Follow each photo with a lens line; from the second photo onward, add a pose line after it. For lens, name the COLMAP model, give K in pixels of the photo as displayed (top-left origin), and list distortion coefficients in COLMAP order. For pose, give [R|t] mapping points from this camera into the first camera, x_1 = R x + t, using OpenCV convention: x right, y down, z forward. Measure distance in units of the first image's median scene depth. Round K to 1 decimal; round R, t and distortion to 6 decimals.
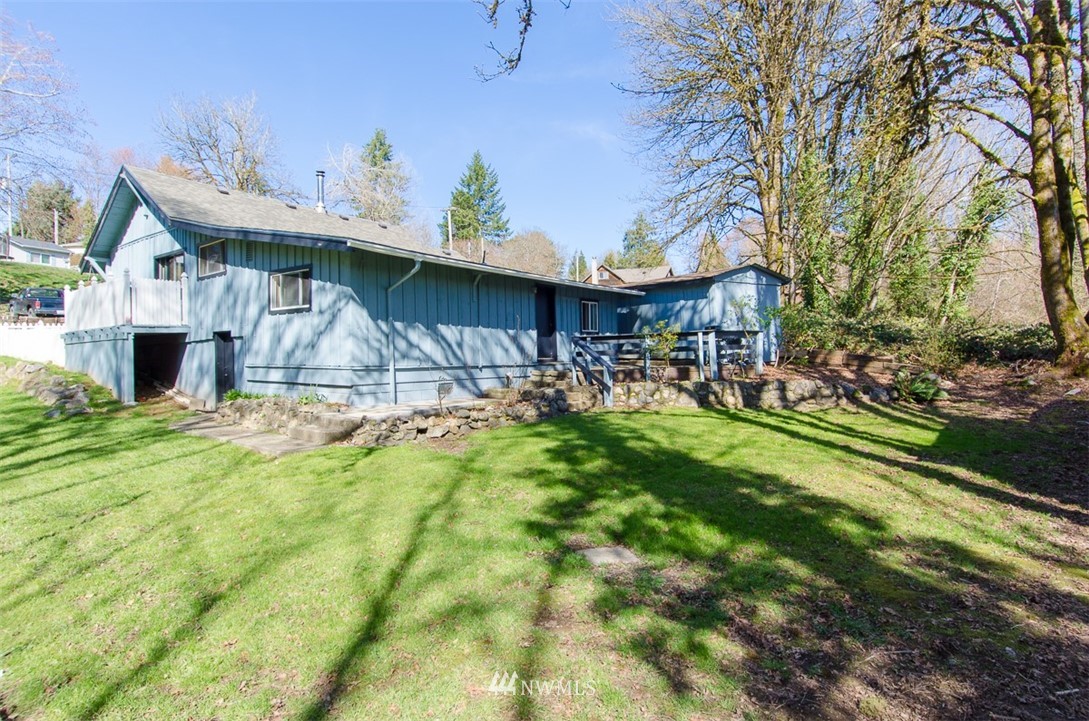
lens RADIAL K [[565.9, 0, 545.9], [0, 565.9, 358.8], [0, 0, 1]] dist [0.001590, -0.002570]
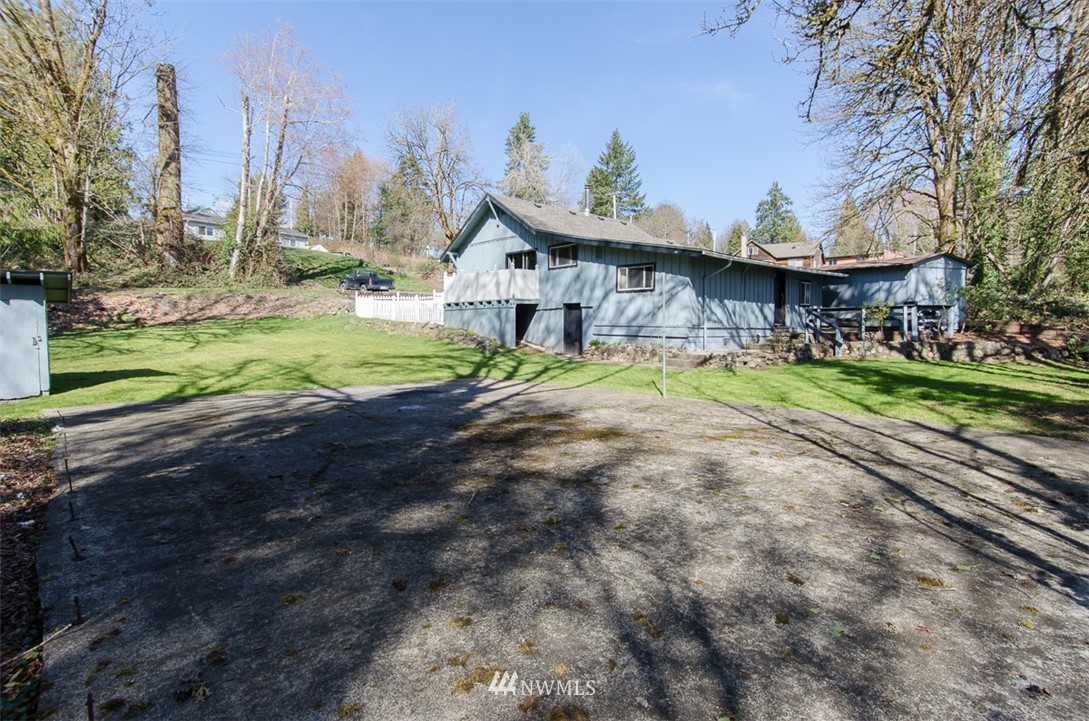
lens RADIAL K [[565.9, 0, 542.3], [0, 565.9, 359.6], [0, 0, 1]] dist [0.001590, -0.002570]
pose [[0.981220, 0.026492, -0.191065, -0.307924], [-0.016488, 0.998418, 0.053760, 0.021975], [0.192187, -0.049600, 0.980104, -0.495289]]
